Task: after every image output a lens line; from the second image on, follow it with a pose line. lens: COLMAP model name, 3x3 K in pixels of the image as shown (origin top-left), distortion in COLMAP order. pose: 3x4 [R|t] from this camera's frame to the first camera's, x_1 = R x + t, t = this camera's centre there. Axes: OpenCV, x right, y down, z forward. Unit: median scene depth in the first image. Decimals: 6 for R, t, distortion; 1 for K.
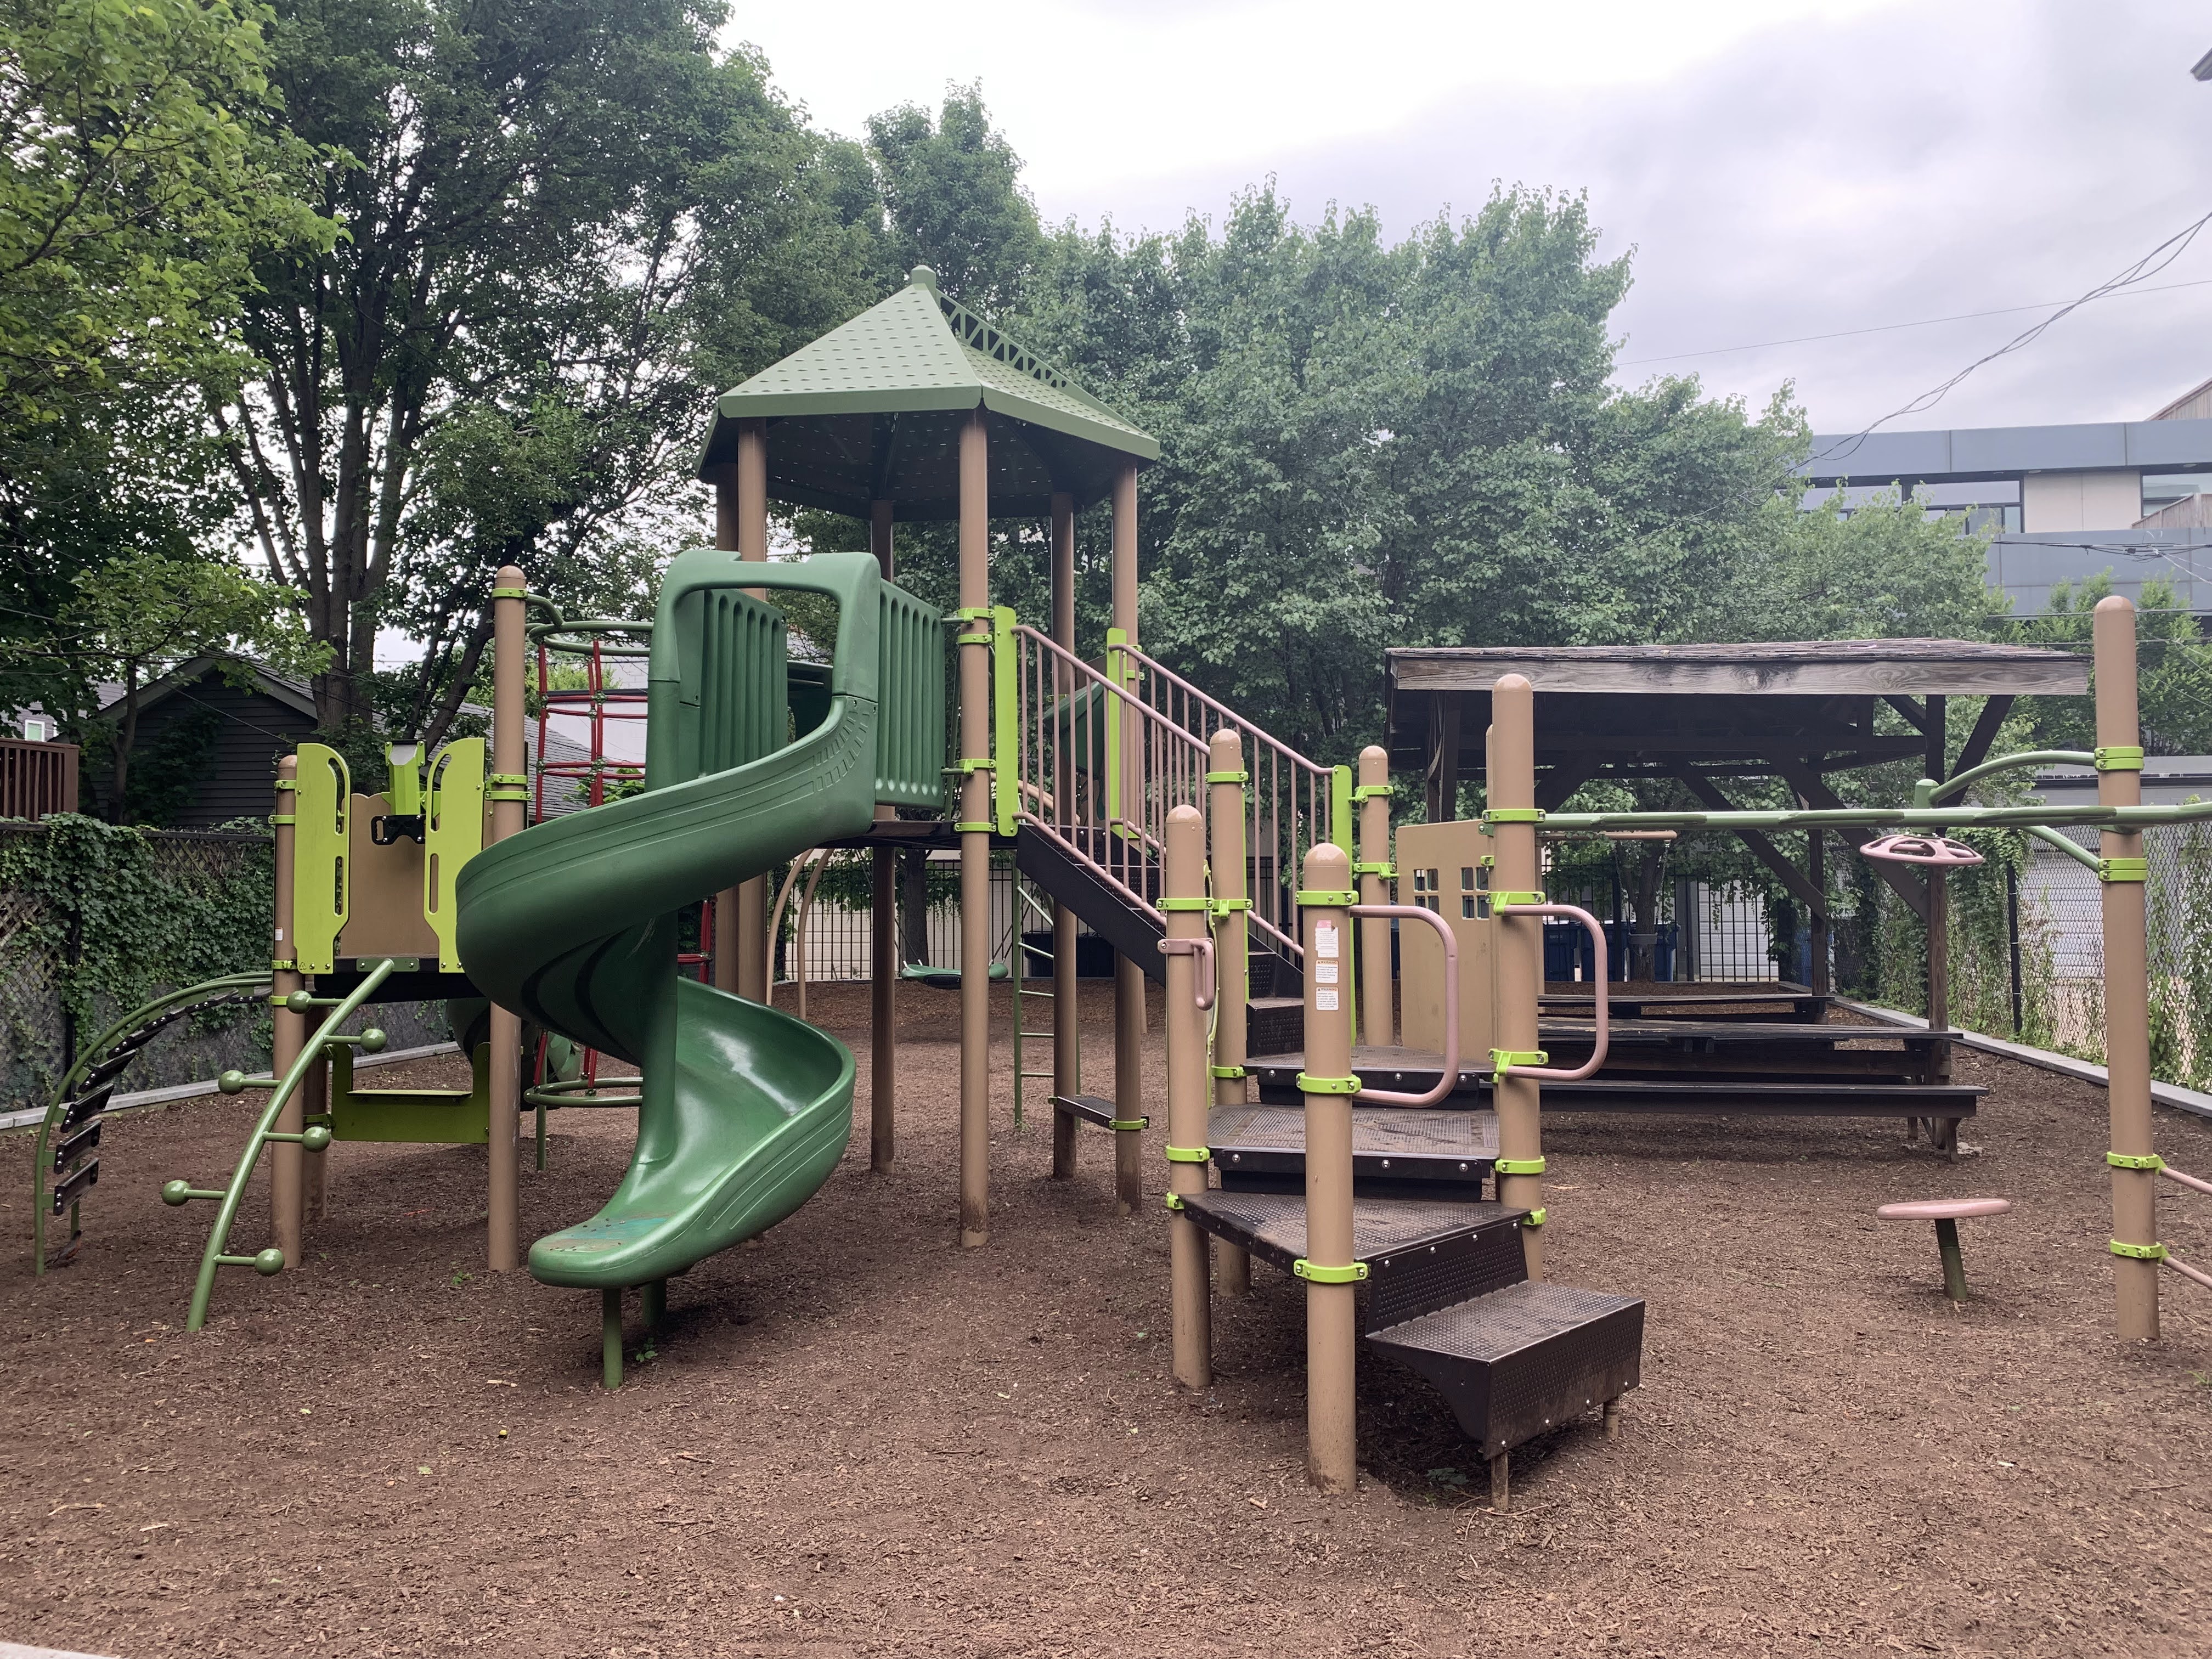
lens RADIAL K [[1685.4, 0, 1092.3], [0, 1685.4, 849.3], [0, 0, 1]] dist [0.019453, -0.014067]
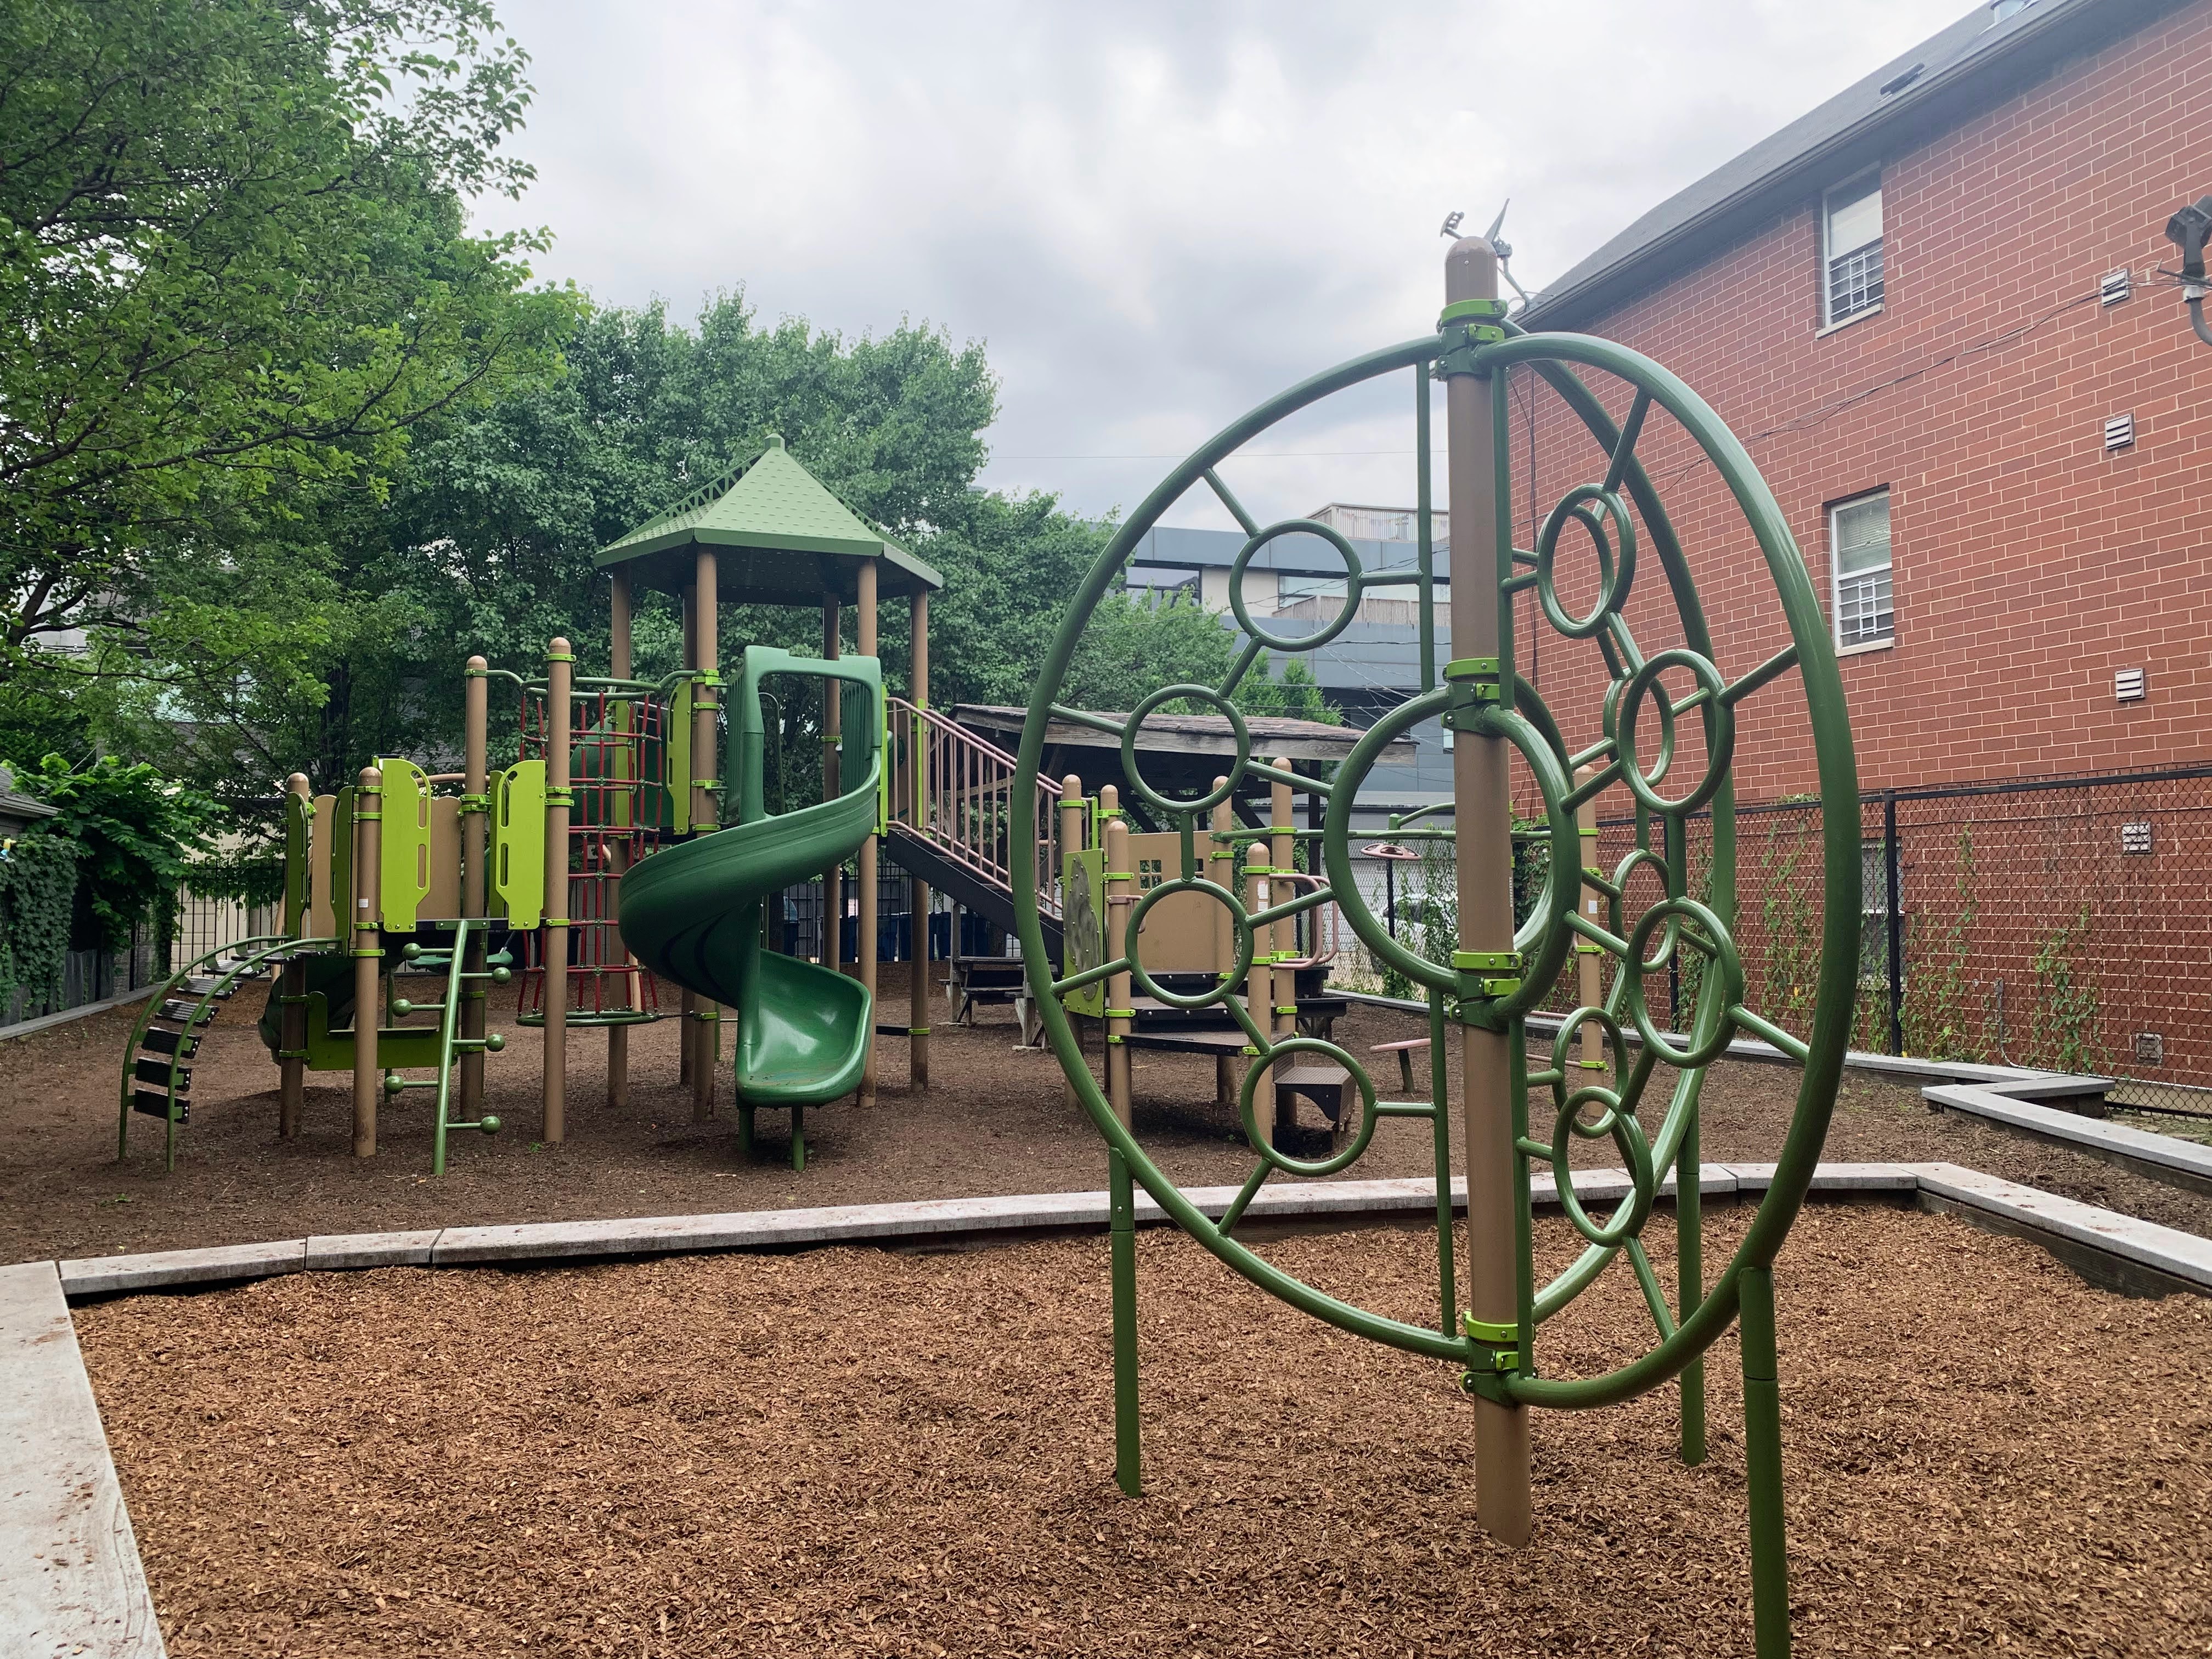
lens RADIAL K [[1685.4, 0, 1092.3], [0, 1685.4, 849.3], [0, 0, 1]] dist [0.019453, -0.014067]
pose [[0.882059, 0.011765, 0.470992, -0.246269], [-0.009523, 0.999929, -0.007144, 0.005210], [-0.471043, 0.001816, 0.882108, -0.174491]]
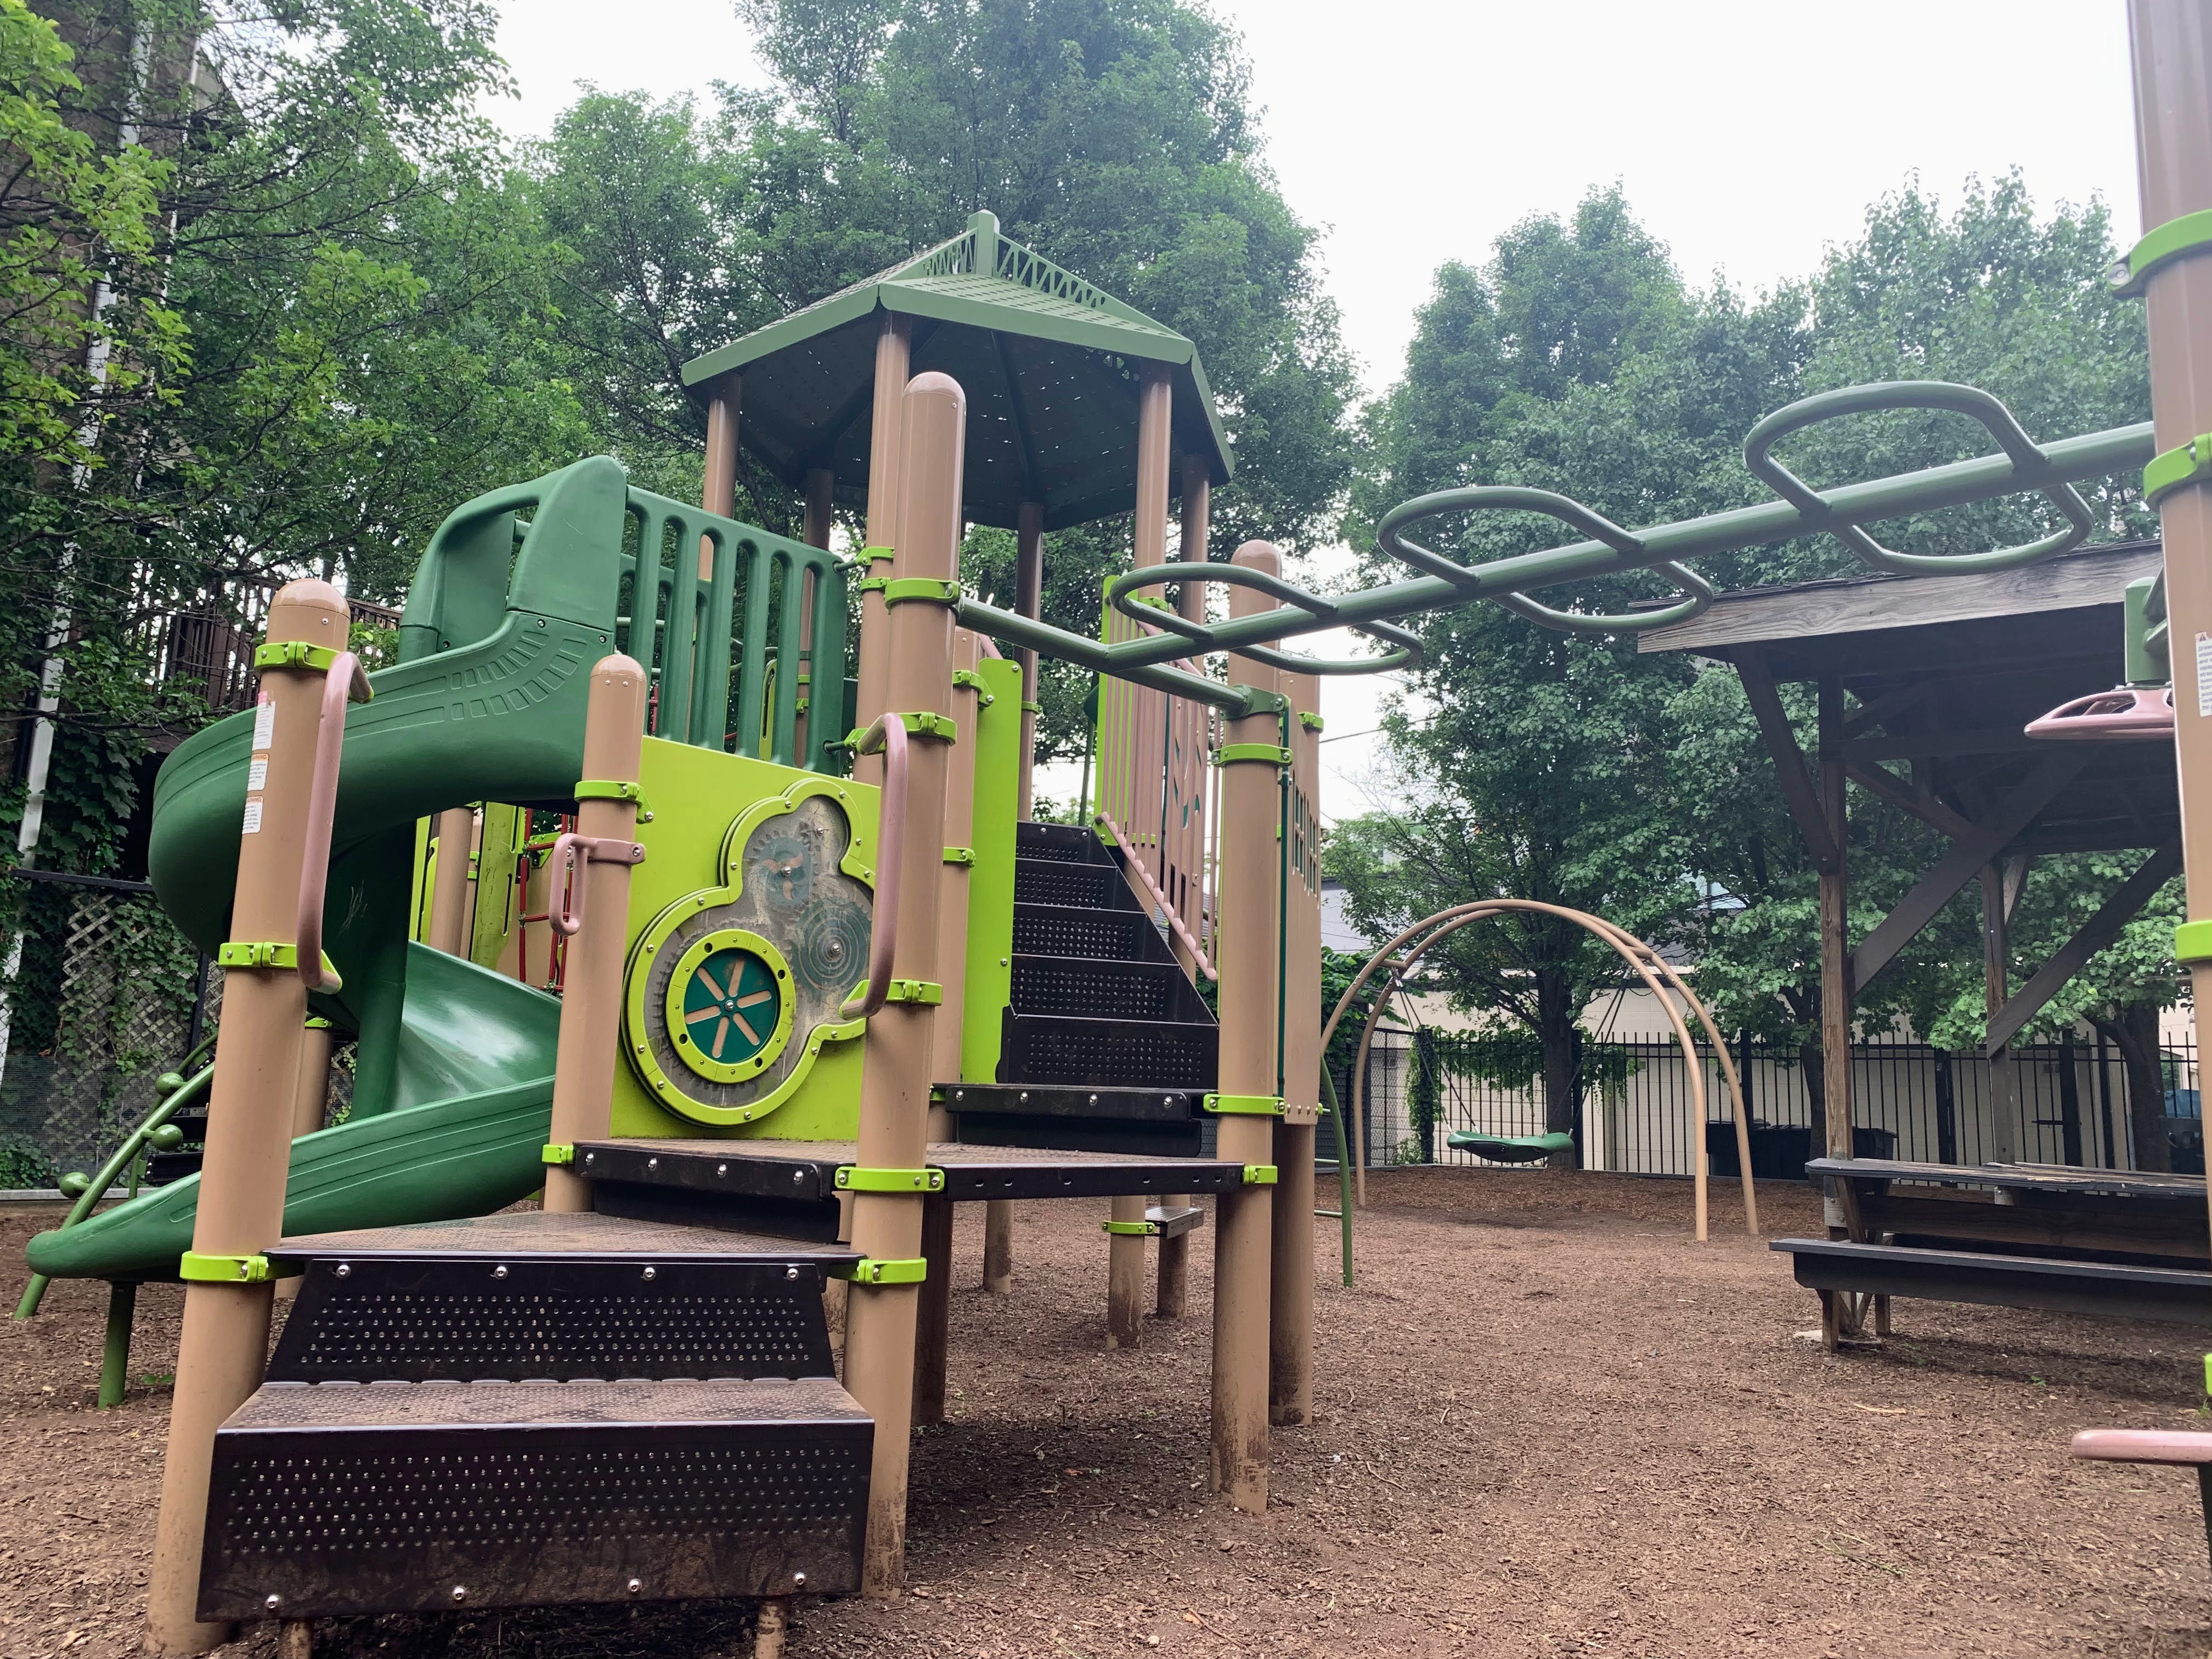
lens RADIAL K [[1685.4, 0, 1092.3], [0, 1685.4, 849.3], [0, 0, 1]] dist [0.019453, -0.014067]
pose [[0.861543, -0.040230, -0.506087, 0.180519], [-0.028487, 0.991454, -0.127309, 0.043462], [0.506884, 0.124100, 0.853035, 0.157133]]
